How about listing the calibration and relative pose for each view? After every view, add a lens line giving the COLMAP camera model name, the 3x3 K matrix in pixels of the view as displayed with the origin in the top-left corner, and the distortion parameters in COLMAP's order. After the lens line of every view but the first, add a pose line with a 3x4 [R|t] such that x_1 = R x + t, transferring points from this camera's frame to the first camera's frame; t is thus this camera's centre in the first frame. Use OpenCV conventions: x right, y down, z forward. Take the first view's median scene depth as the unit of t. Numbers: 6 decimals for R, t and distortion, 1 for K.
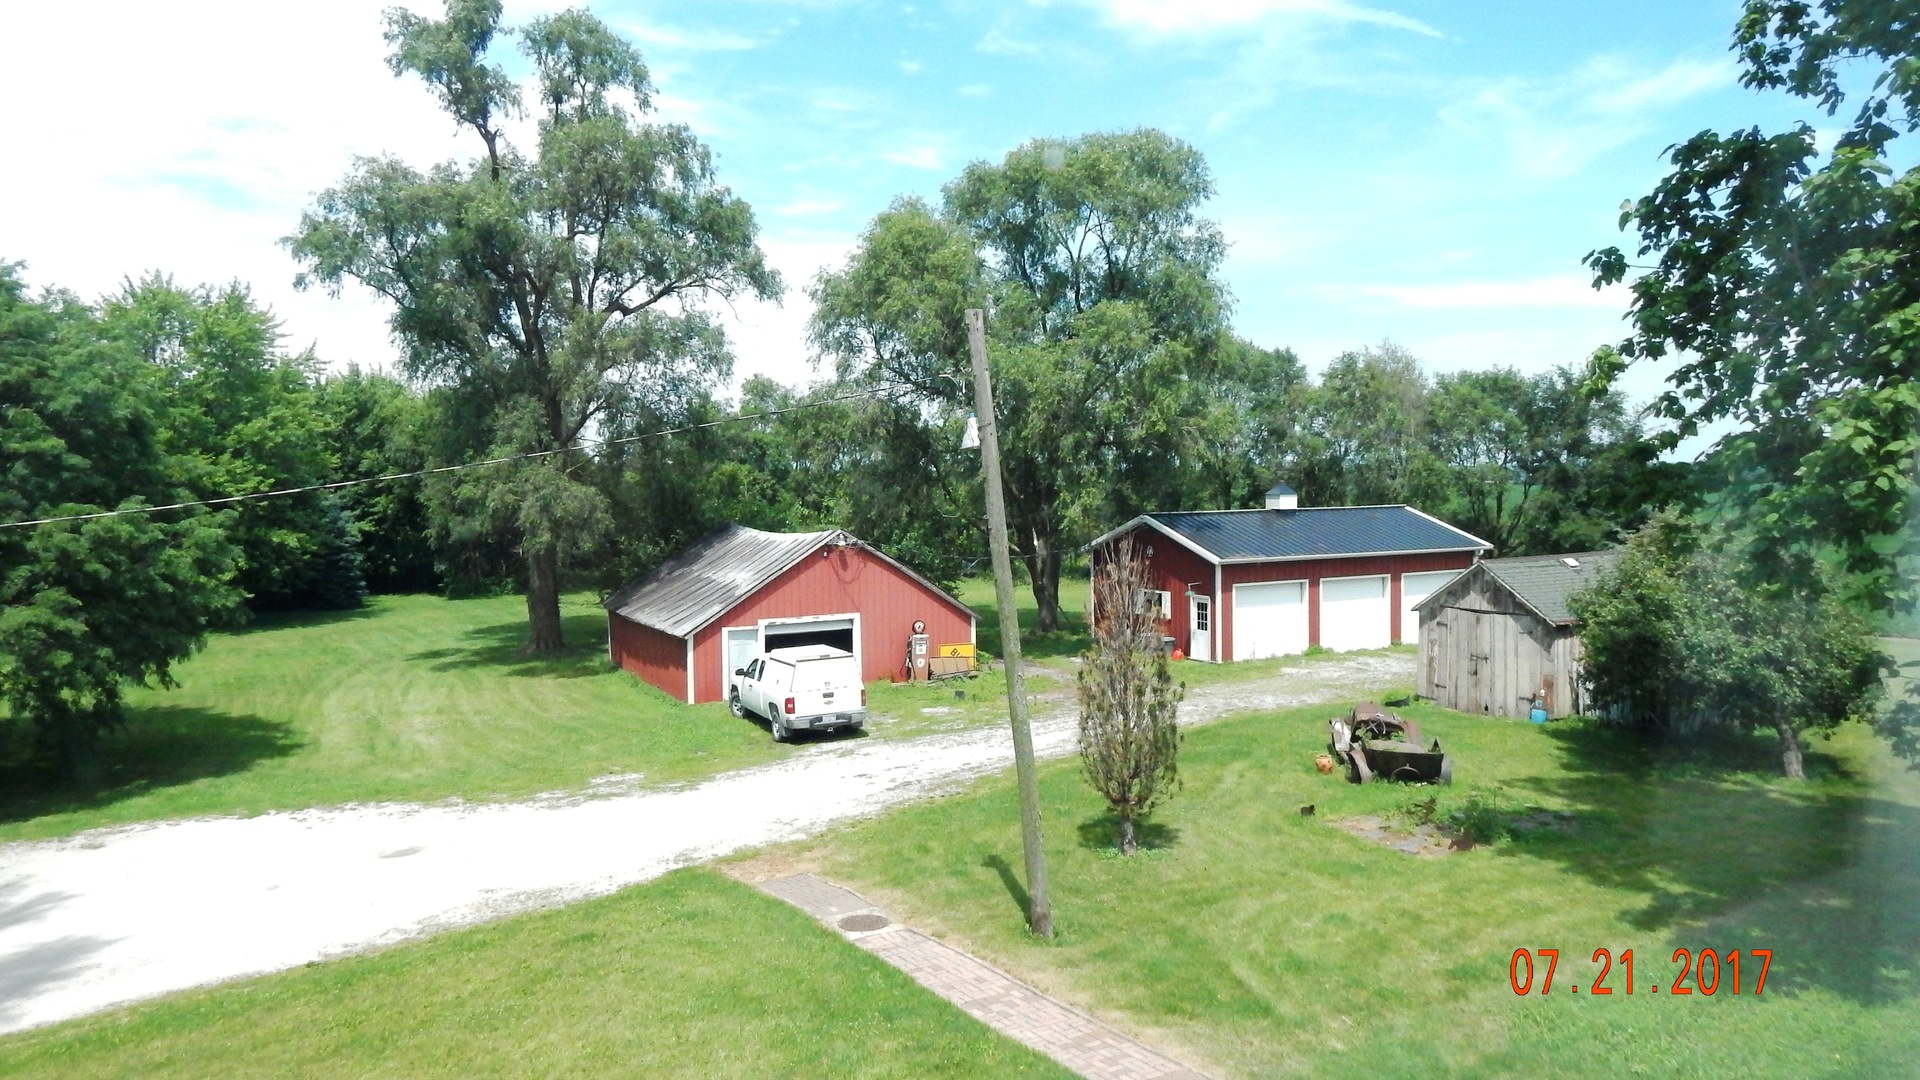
lens RADIAL K [[1296.3, 0, 957.5], [0, 1296.3, 551.2], [0, 0, 1]] dist [0.023111, -0.016105]
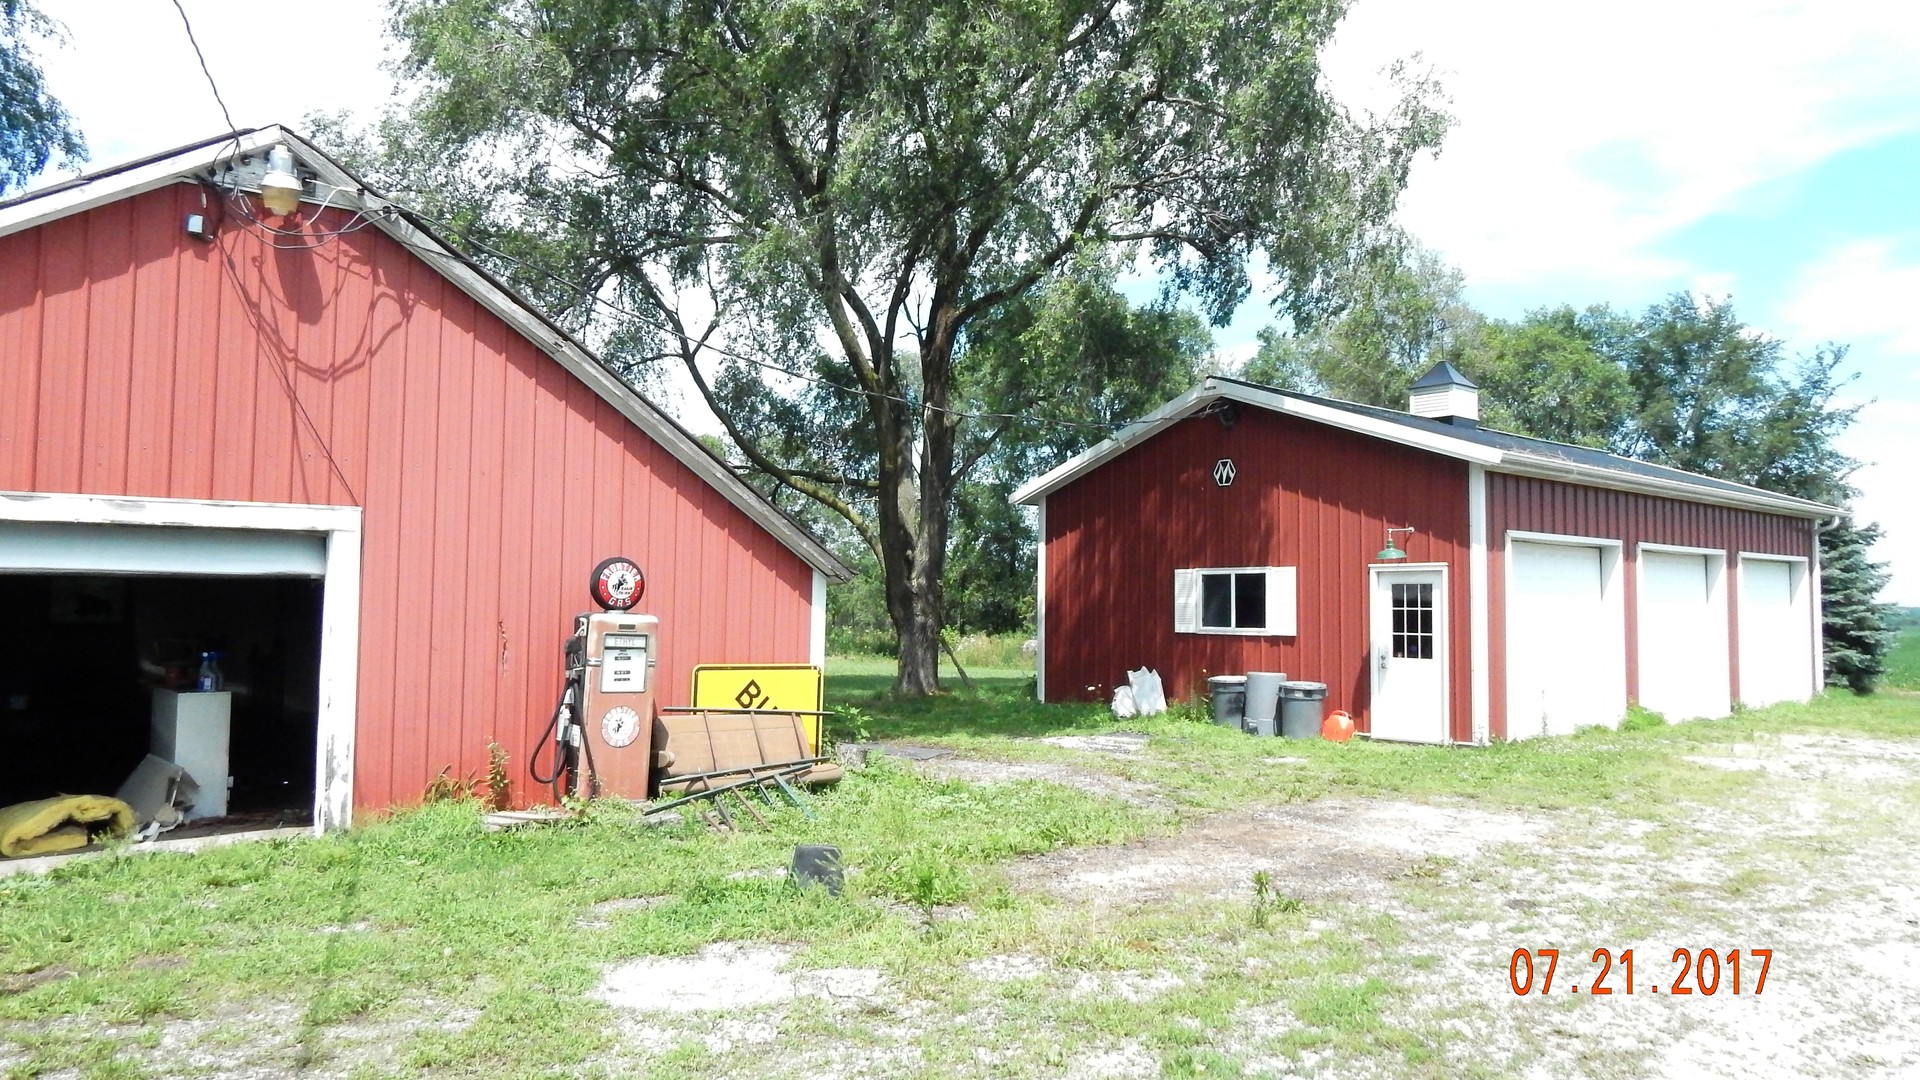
lens RADIAL K [[1296.3, 0, 966.3], [0, 1296.3, 531.7], [0, 0, 1]] dist [0.023111, -0.016105]
pose [[0.975854, 0.036811, 0.215297, -0.017136], [-0.013382, 0.993921, -0.109283, 0.068442], [-0.218011, 0.103763, 0.970414, 0.673662]]
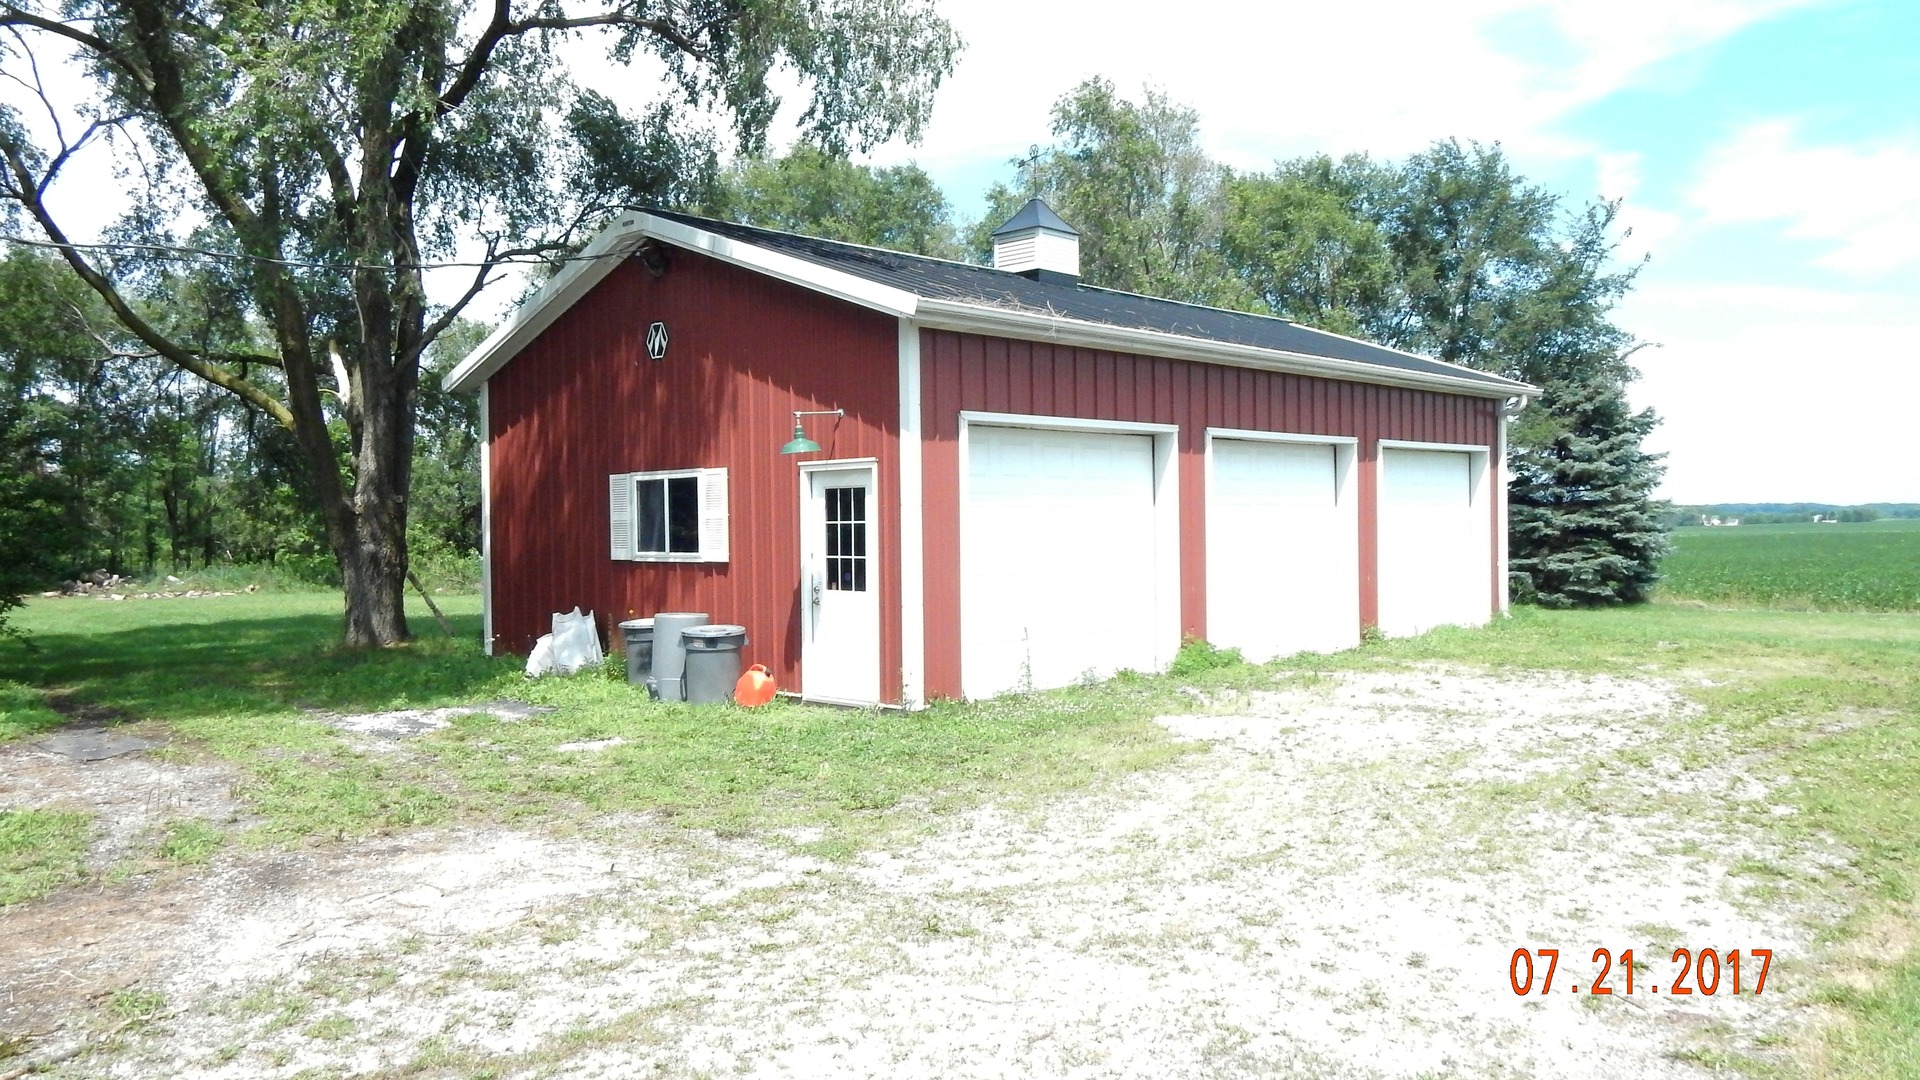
lens RADIAL K [[1447.7, 0, 945.3], [0, 1447.7, 526.1], [0, 0, 1]] dist [-0.007662, 0.002575]
pose [[0.953449, 0.003225, 0.301539, 0.119517], [0.012325, 0.998691, -0.049652, 0.063918], [-0.301304, 0.051057, 0.952160, 0.717616]]
